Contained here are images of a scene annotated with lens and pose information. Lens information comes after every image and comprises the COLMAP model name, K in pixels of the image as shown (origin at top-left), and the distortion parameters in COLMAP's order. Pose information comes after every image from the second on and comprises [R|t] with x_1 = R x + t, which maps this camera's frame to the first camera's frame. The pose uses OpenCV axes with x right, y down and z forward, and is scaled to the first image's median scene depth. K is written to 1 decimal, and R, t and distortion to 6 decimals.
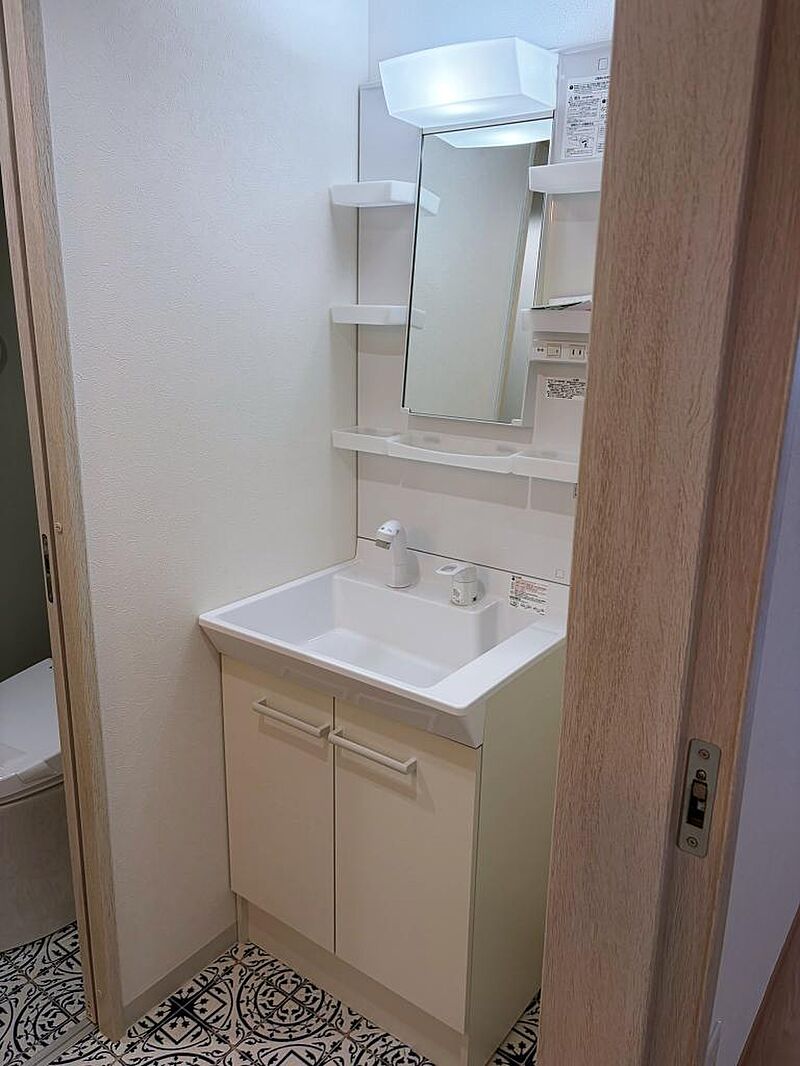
lens RADIAL K [[819.8, 0, 395.1], [0, 819.8, 524.1], [0, 0, 1]] dist [0.003895, 0.000293]
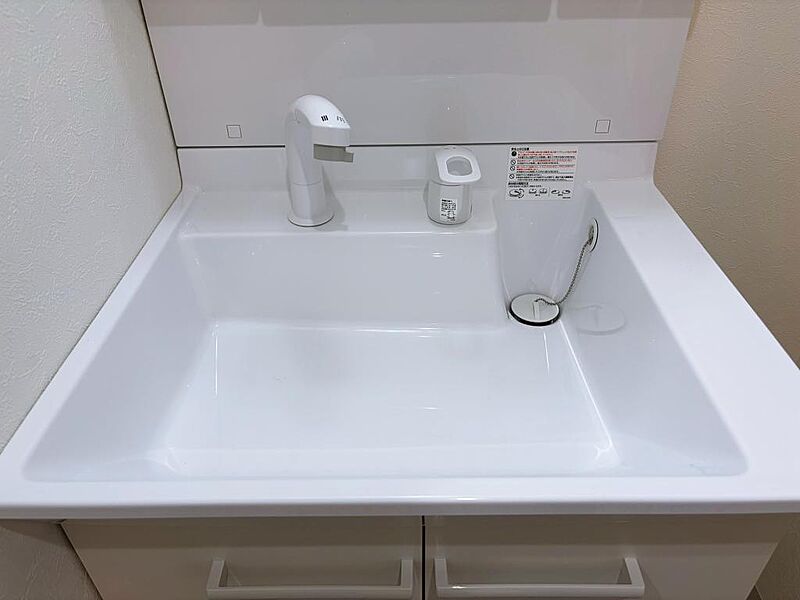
lens RADIAL K [[615.2, 0, 400.0], [0, 615.2, 300.0], [0, 0, 1]] dist [0.003895, 0.000293]
pose [[0.803964, -0.365465, 0.469125, -0.170700], [0.184462, 0.903219, 0.387517, -0.026061], [-0.565346, -0.225014, 0.793569, 0.653454]]
